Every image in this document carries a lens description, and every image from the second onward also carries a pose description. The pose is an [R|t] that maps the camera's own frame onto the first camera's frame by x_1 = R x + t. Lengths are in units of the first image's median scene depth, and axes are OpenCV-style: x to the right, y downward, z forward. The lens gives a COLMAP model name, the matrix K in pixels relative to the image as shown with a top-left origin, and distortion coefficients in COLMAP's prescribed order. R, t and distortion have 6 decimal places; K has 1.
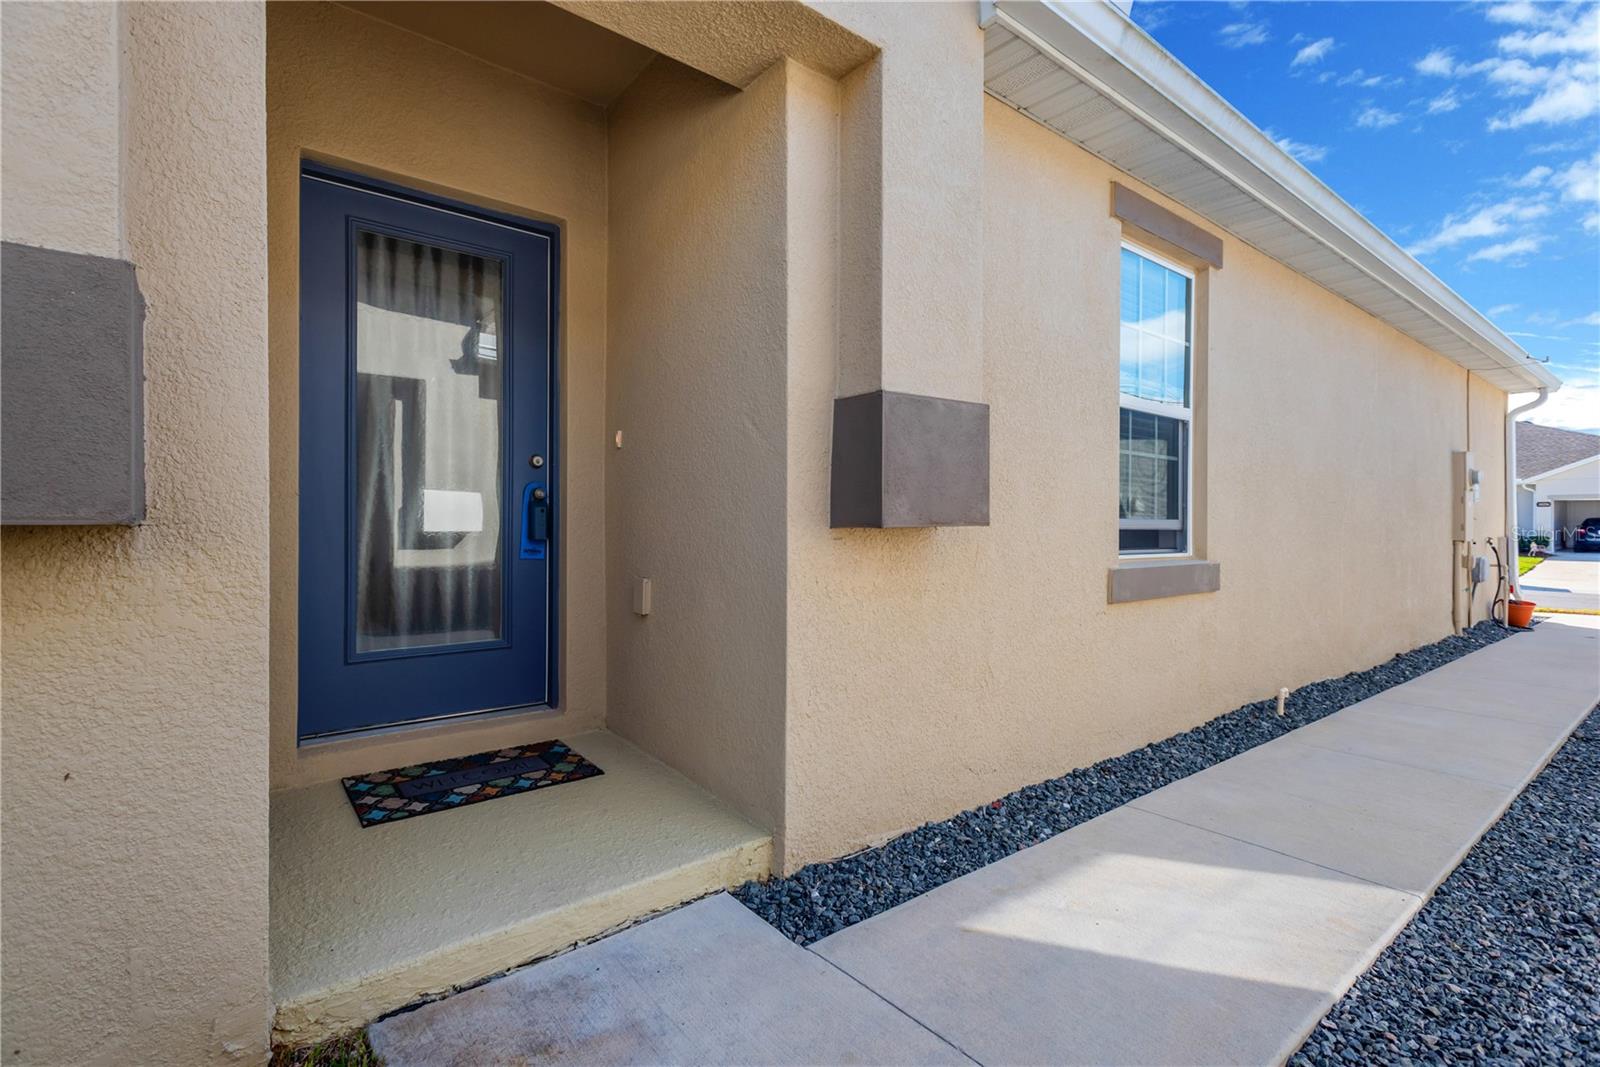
lens RADIAL K [[752.3, 0, 803.1], [0, 752.3, 529.3], [0, 0, 1]] dist [0.008919, -0.002150]
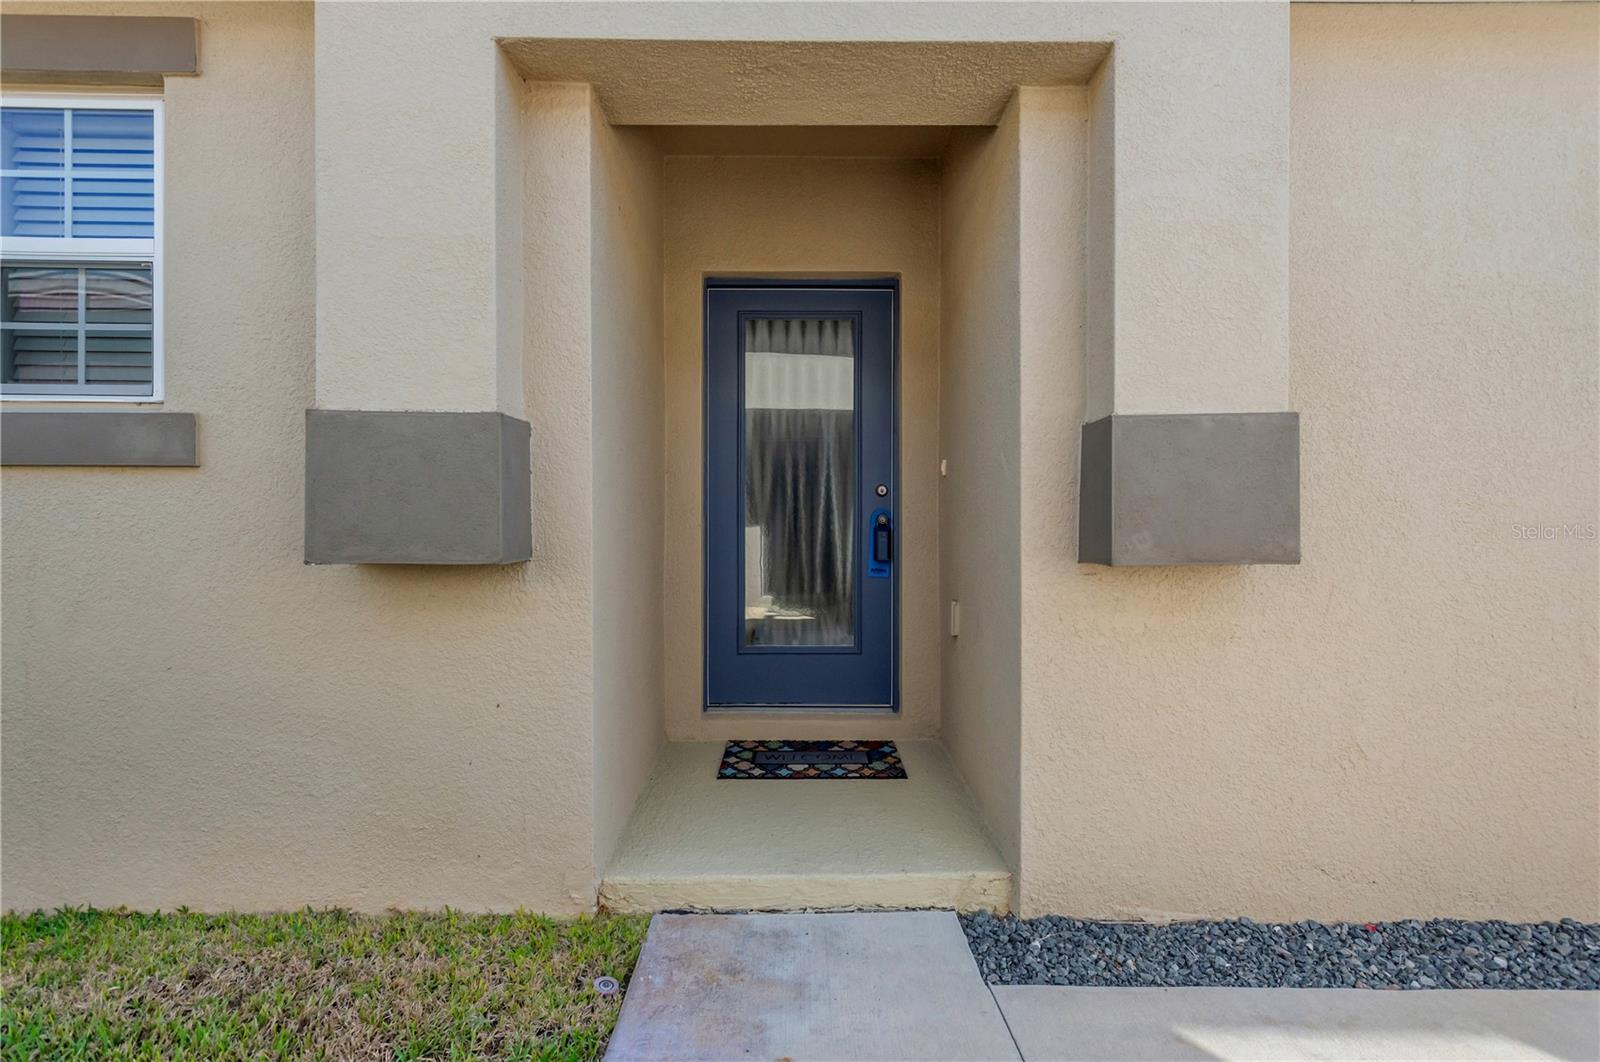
lens RADIAL K [[752.3, 0, 764.0], [0, 752.3, 530.9], [0, 0, 1]] dist [0.008919, -0.002150]
pose [[0.774686, -0.001298, -0.632345, 0.327988], [-0.001683, 0.999990, -0.004114, -0.037172], [0.632344, 0.004251, 0.774676, 0.024213]]
